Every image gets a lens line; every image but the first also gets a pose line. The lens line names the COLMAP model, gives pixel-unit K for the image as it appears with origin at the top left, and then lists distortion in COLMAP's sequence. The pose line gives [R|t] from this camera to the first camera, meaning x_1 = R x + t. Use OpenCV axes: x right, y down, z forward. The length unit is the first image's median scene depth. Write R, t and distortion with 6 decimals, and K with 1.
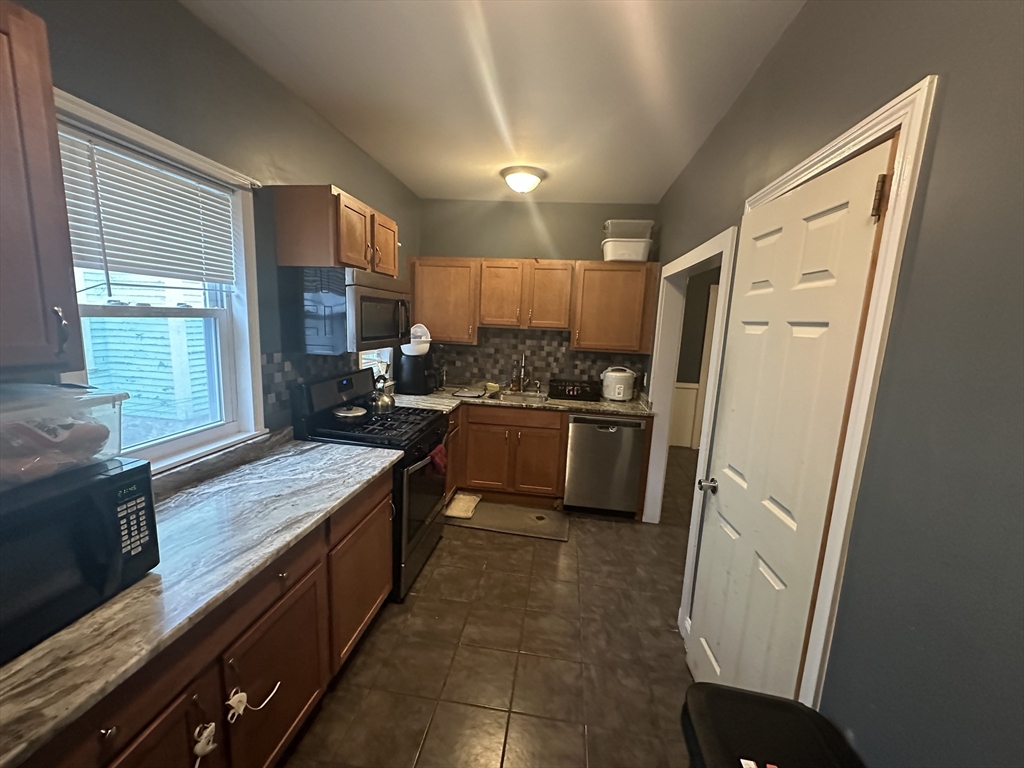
lens RADIAL K [[411.1, 0, 510.3], [0, 411.1, 383.3], [0, 0, 1]] dist [-0.000134, -0.000001]
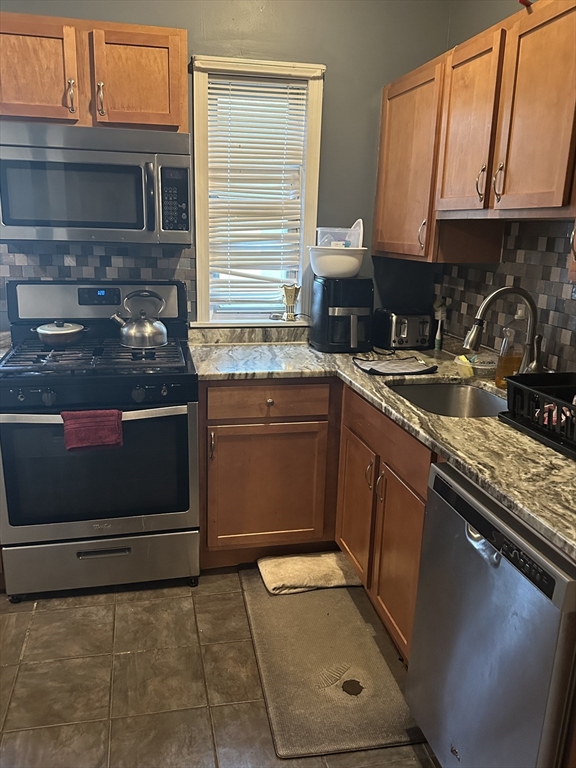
lens RADIAL K [[623.8, 0, 286.9], [0, 623.8, 385.0], [0, 0, 1]] dist [0.003357, 0.000821]
pose [[0.347203, 0.191199, -0.918092, 0.625622], [-0.158289, 0.976897, 0.143584, -0.044506], [0.924335, 0.095471, 0.369446, 0.773339]]
